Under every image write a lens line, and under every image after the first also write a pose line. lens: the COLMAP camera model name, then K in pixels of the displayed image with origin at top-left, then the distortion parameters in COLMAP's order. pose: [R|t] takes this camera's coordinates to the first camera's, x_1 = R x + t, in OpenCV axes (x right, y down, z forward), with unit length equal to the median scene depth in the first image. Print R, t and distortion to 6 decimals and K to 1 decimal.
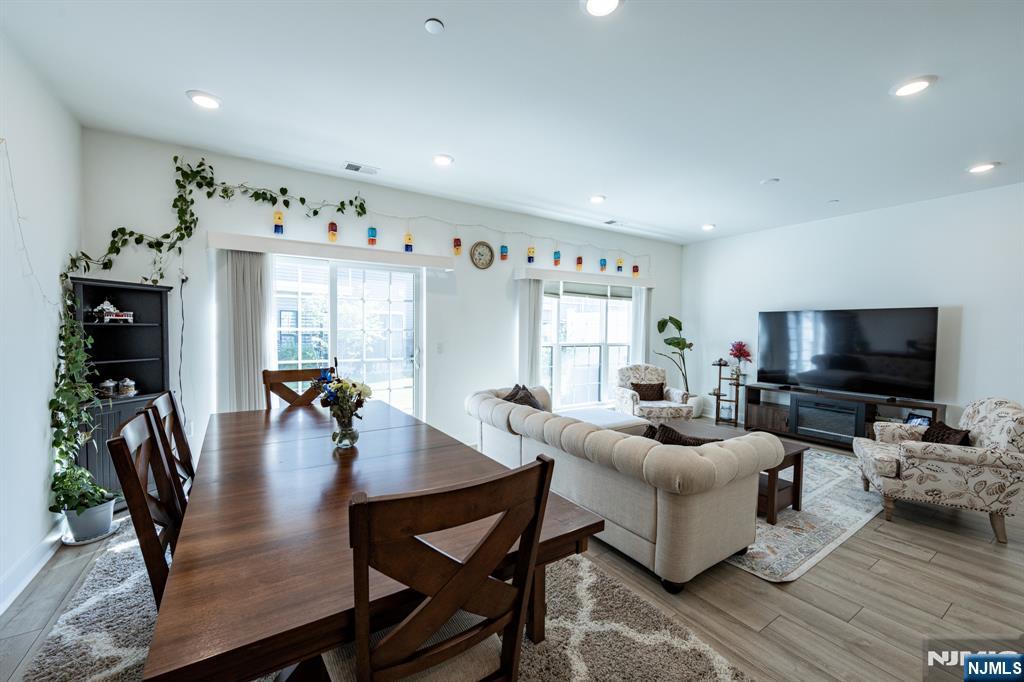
lens RADIAL K [[401.6, 0, 499.2], [0, 401.6, 343.5], [0, 0, 1]] dist [0.000607, 0.000103]
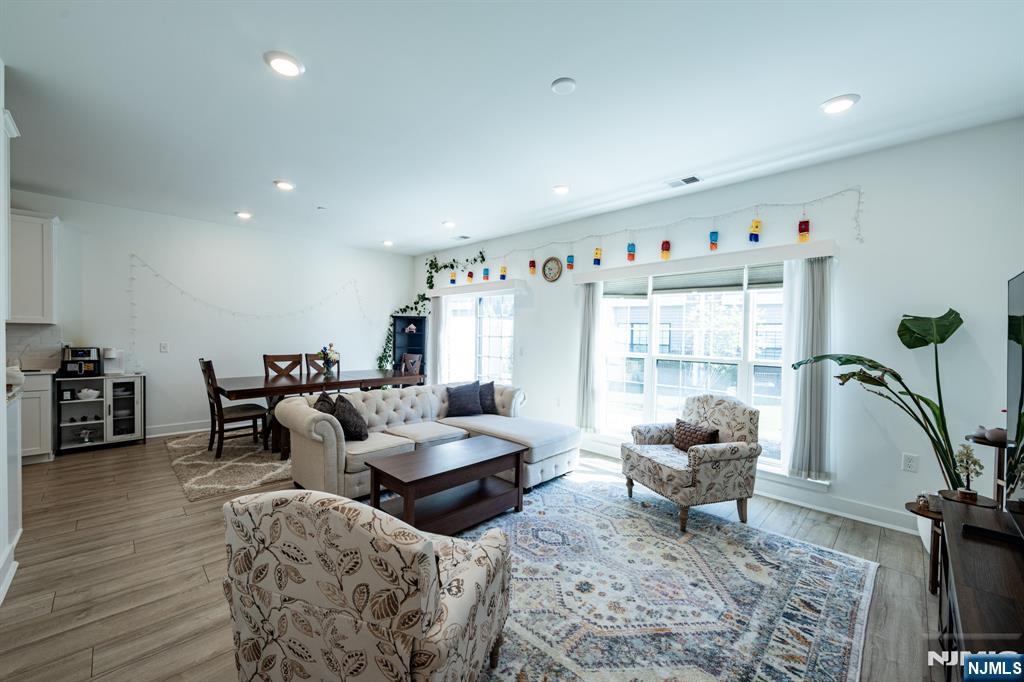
lens RADIAL K [[401.6, 0, 499.2], [0, 401.6, 343.5], [0, 0, 1]] dist [0.000607, 0.000103]
pose [[0.214506, 0.015731, -0.976596, 0.986578], [-0.049857, 0.998743, 0.005137, -0.014731], [0.975449, 0.047588, 0.215020, 0.618459]]
